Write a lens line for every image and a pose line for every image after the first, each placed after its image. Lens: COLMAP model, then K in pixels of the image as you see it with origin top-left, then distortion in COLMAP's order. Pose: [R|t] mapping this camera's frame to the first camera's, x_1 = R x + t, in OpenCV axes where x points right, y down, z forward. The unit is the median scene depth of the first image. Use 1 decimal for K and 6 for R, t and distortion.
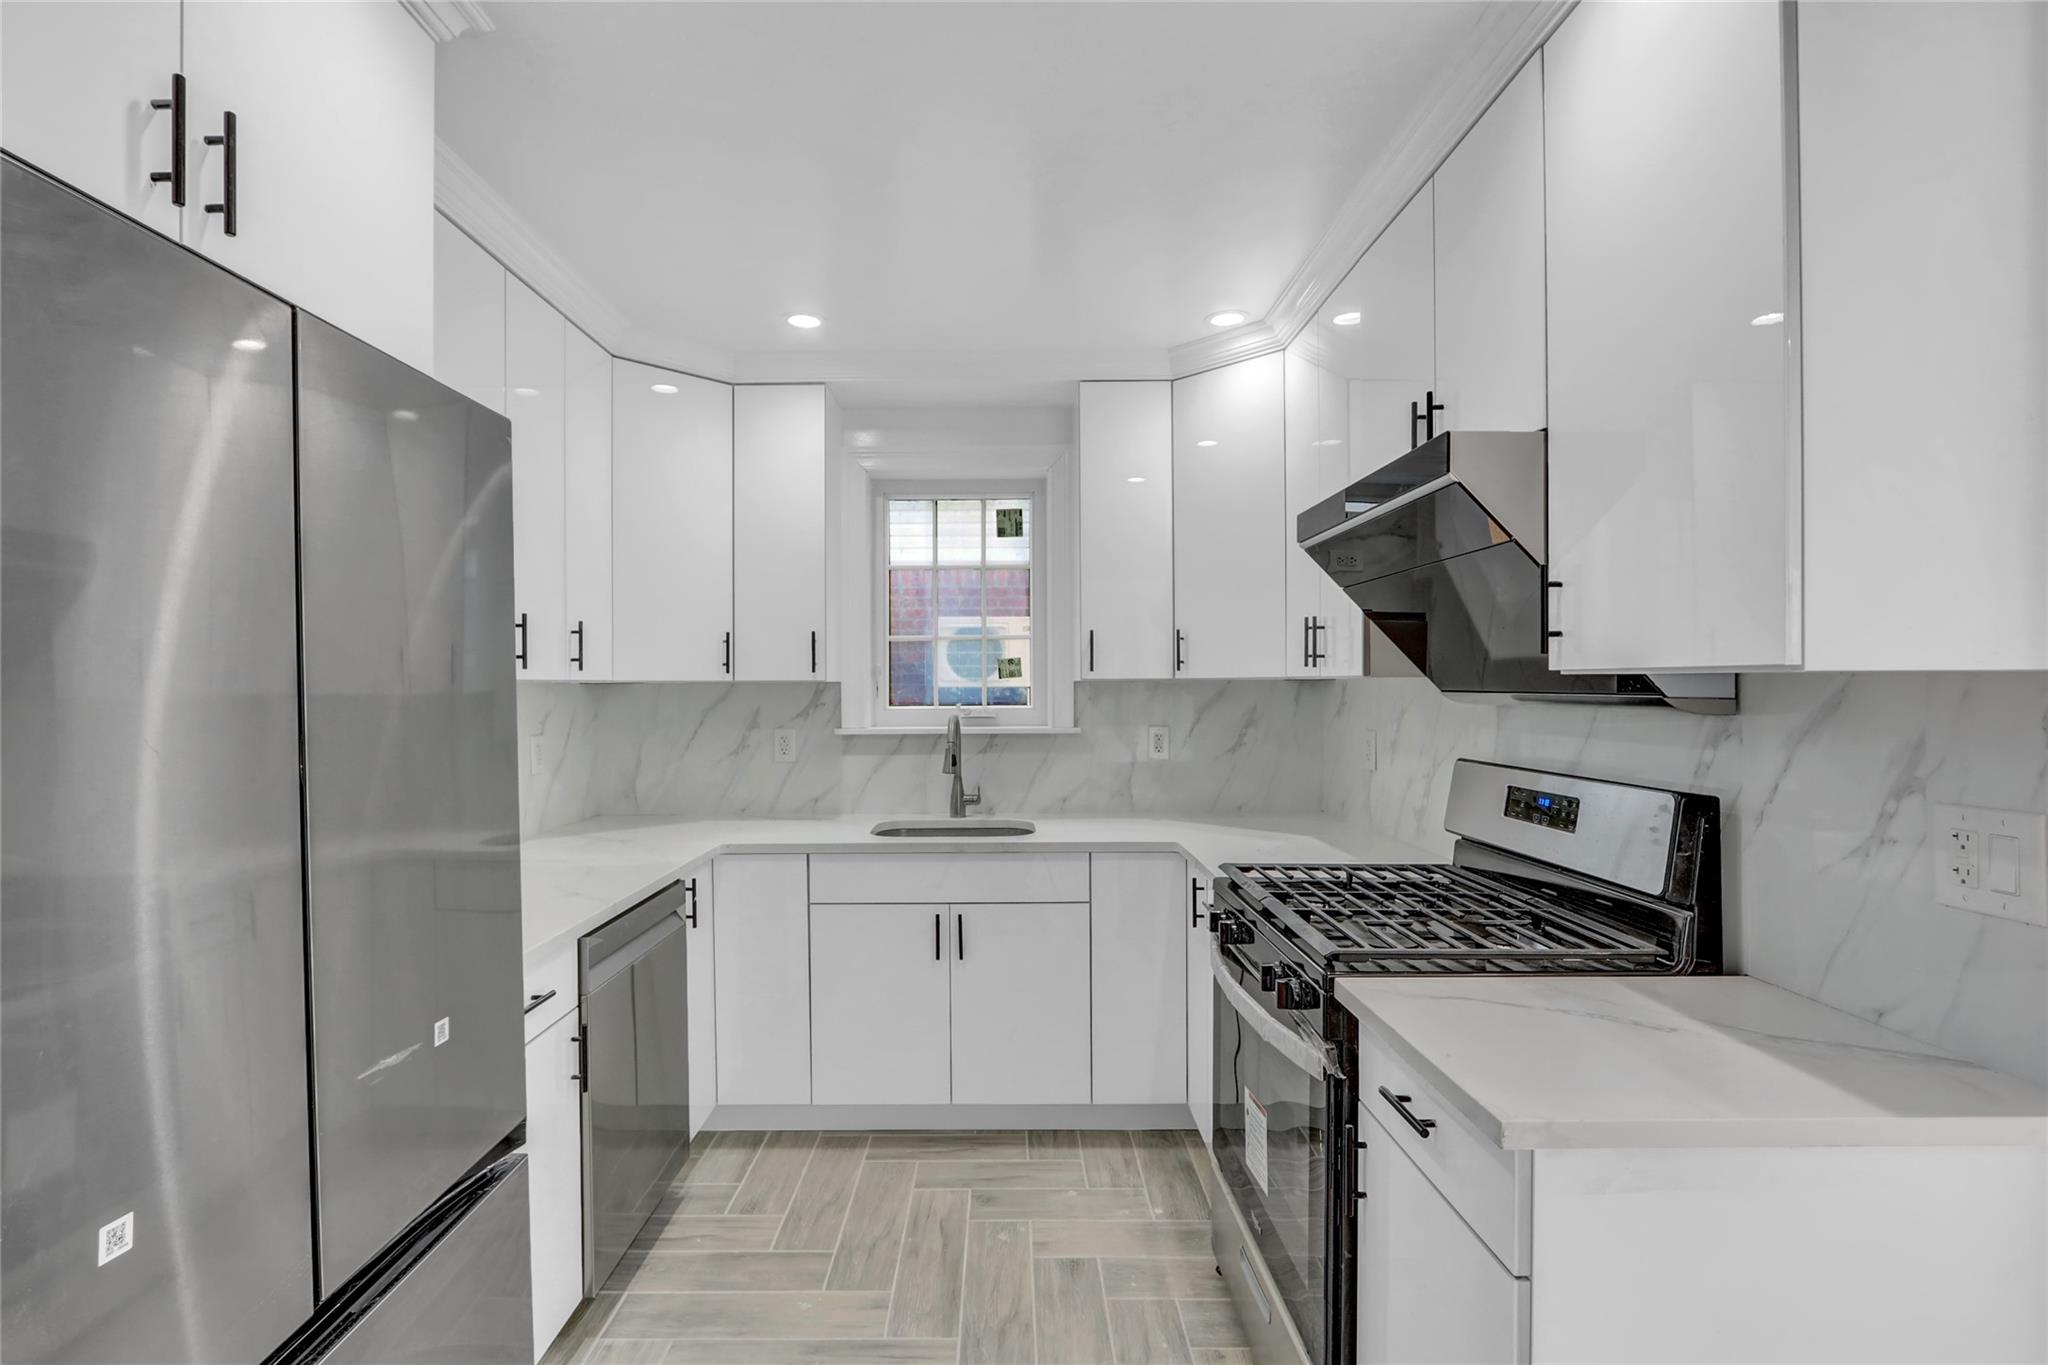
lens RADIAL K [[991.4, 0, 1004.2], [0, 991.4, 693.5], [0, 0, 1]] dist [-0.017057, 0.000797]
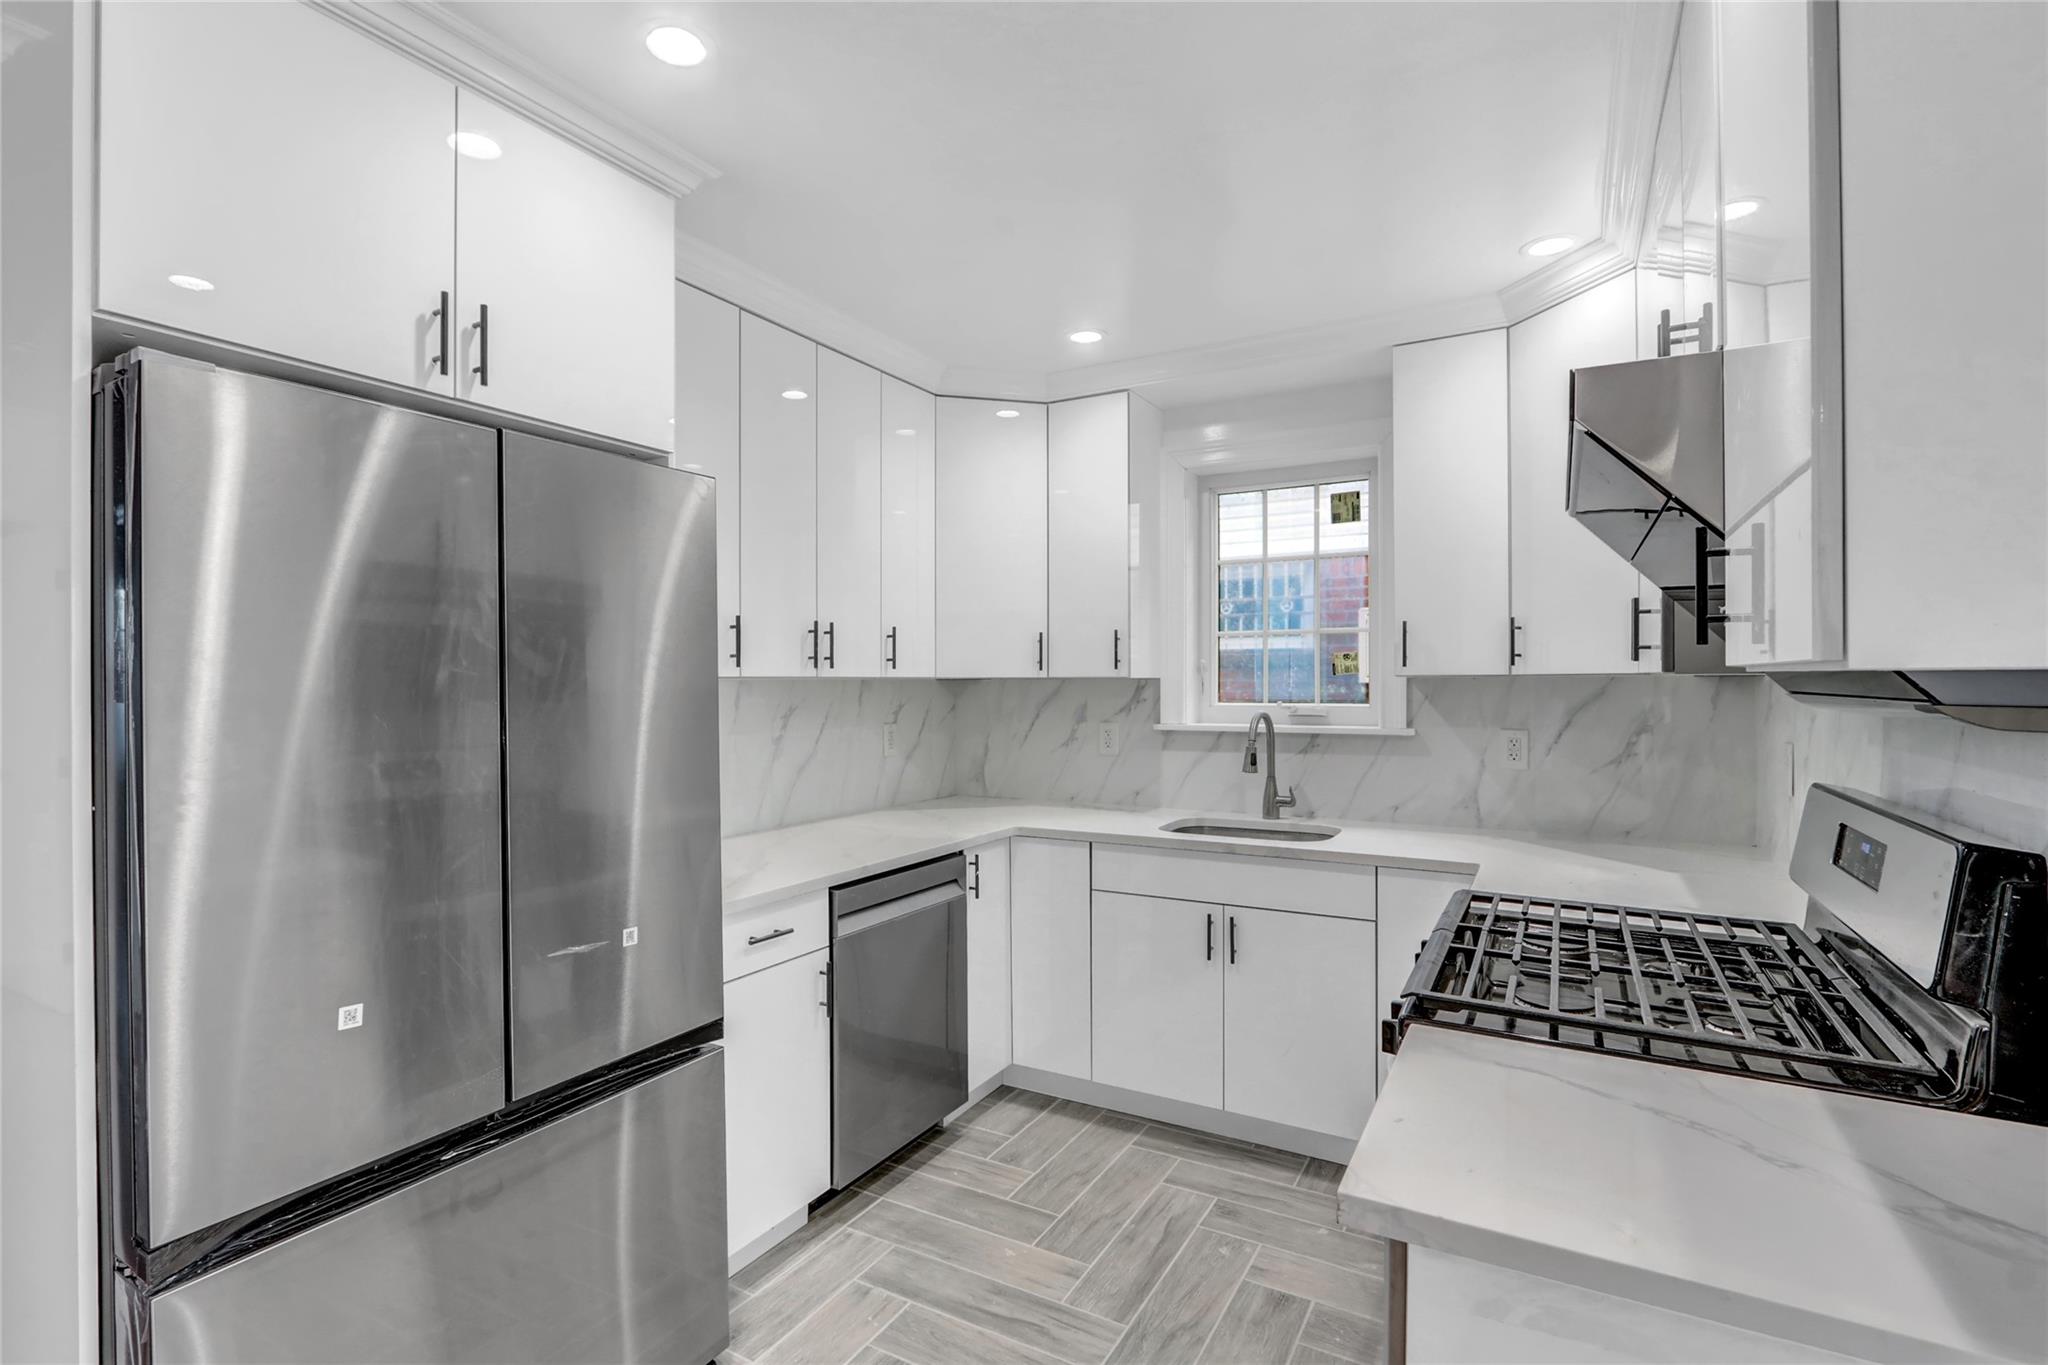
lens RADIAL K [[990.8, 0, 966.2], [0, 990.8, 685.3], [0, 0, 1]] dist [-0.017577, -0.000178]
pose [[0.852898, 0.004152, -0.522062, 0.241965], [-0.005664, 0.999983, -0.001301, -0.002523], [0.522047, 0.004066, 0.852907, 0.033255]]
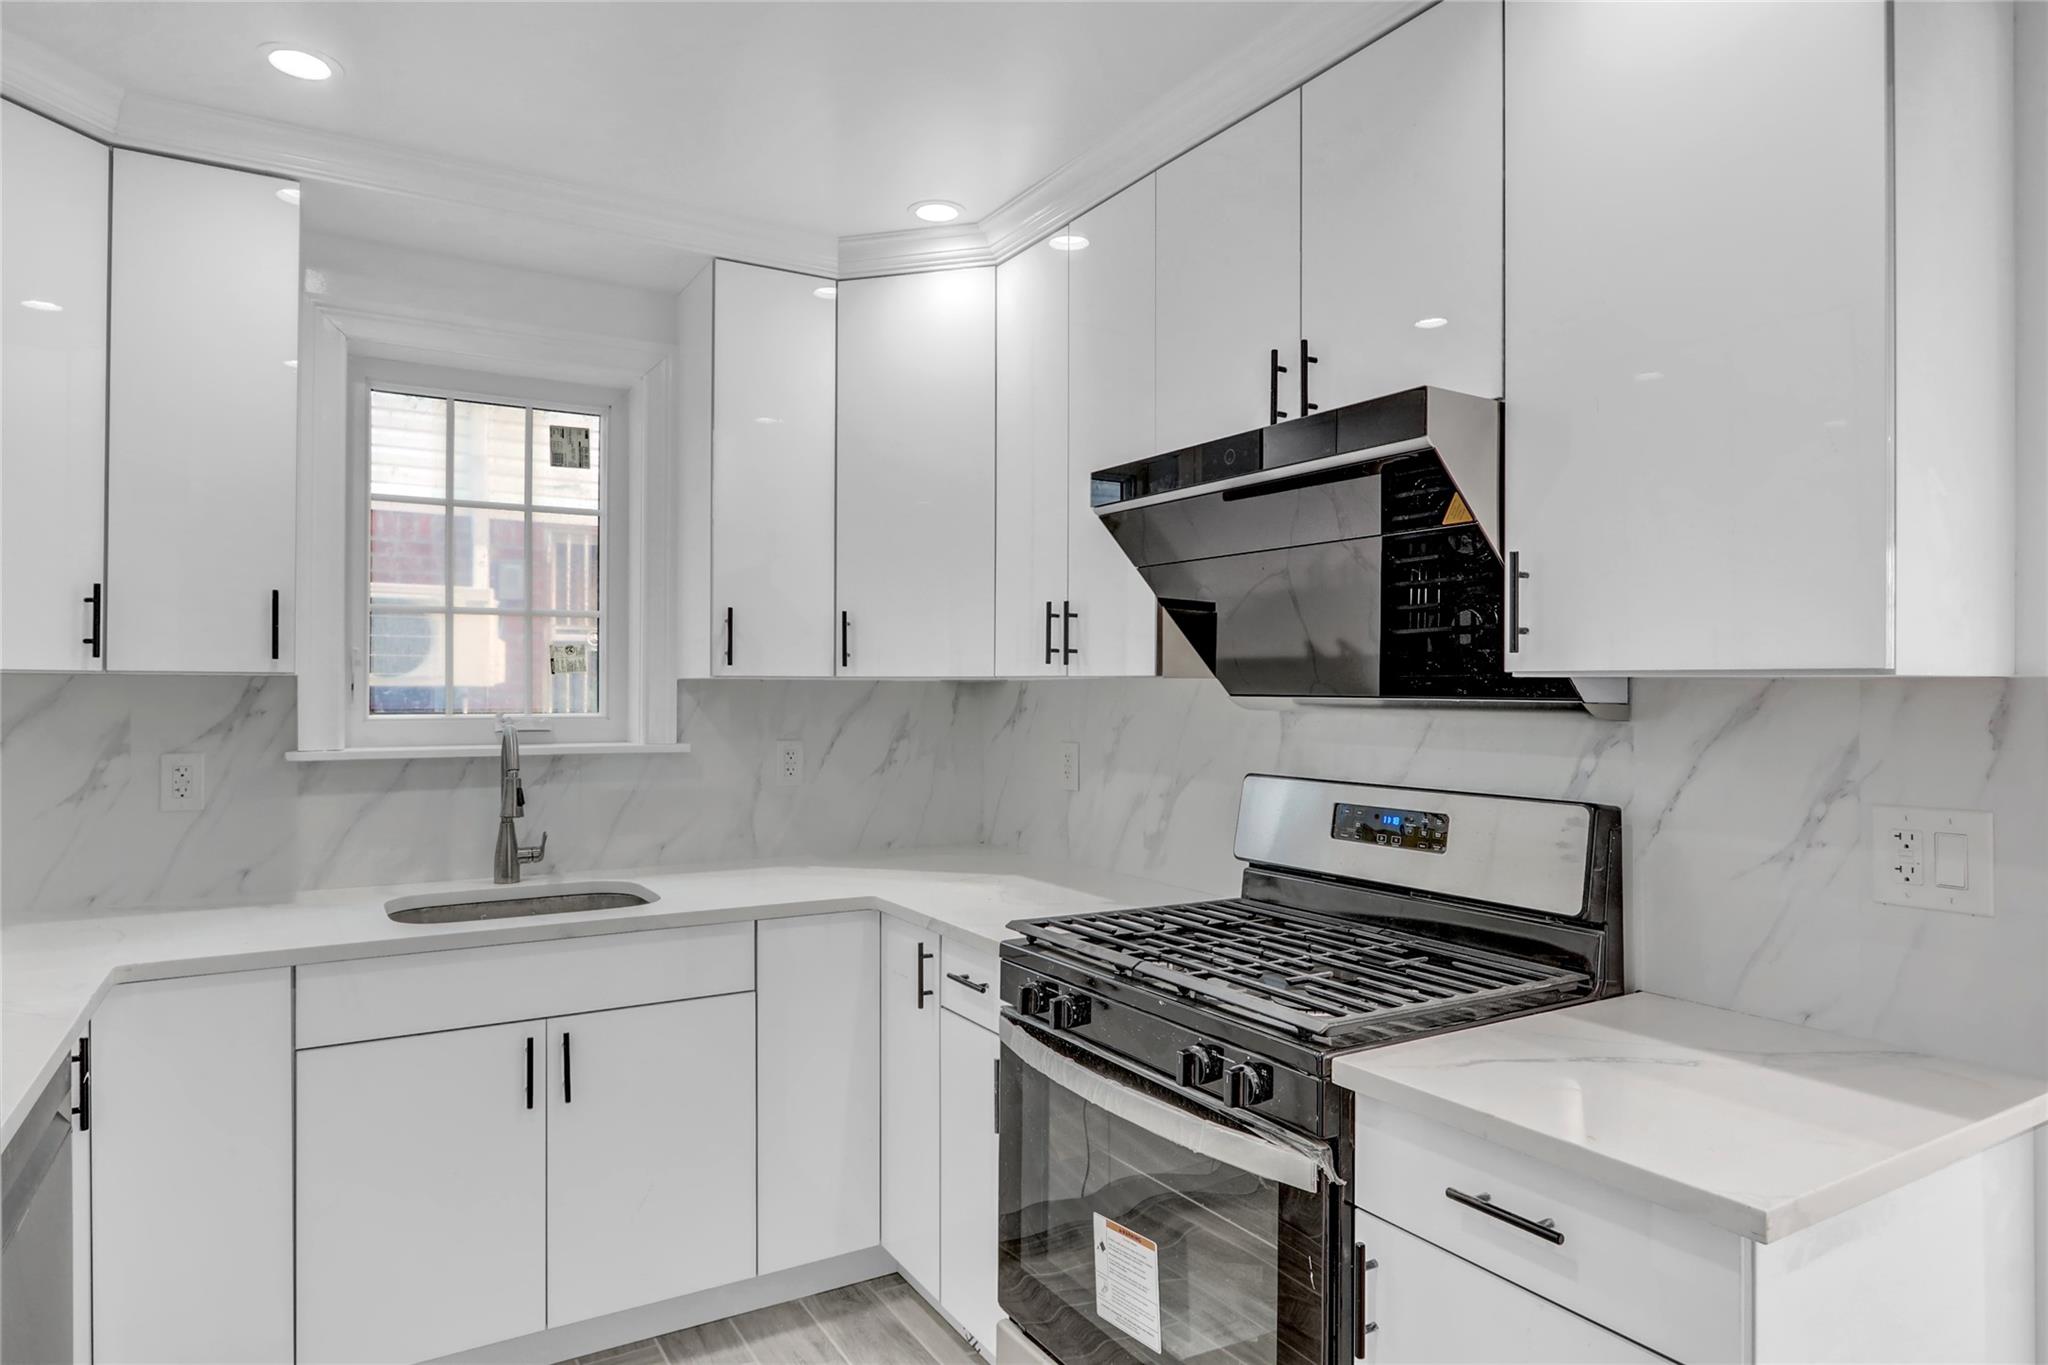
lens RADIAL K [[1205.2, 0, 1028.3], [0, 1205.2, 686.3], [0, 0, 1]] dist [-0.009420, -0.000272]
pose [[0.854133, 0.009204, 0.519974, -0.201228], [-0.003837, 0.999928, -0.011396, 0.002086], [-0.520041, 0.007739, 0.854106, 0.163913]]
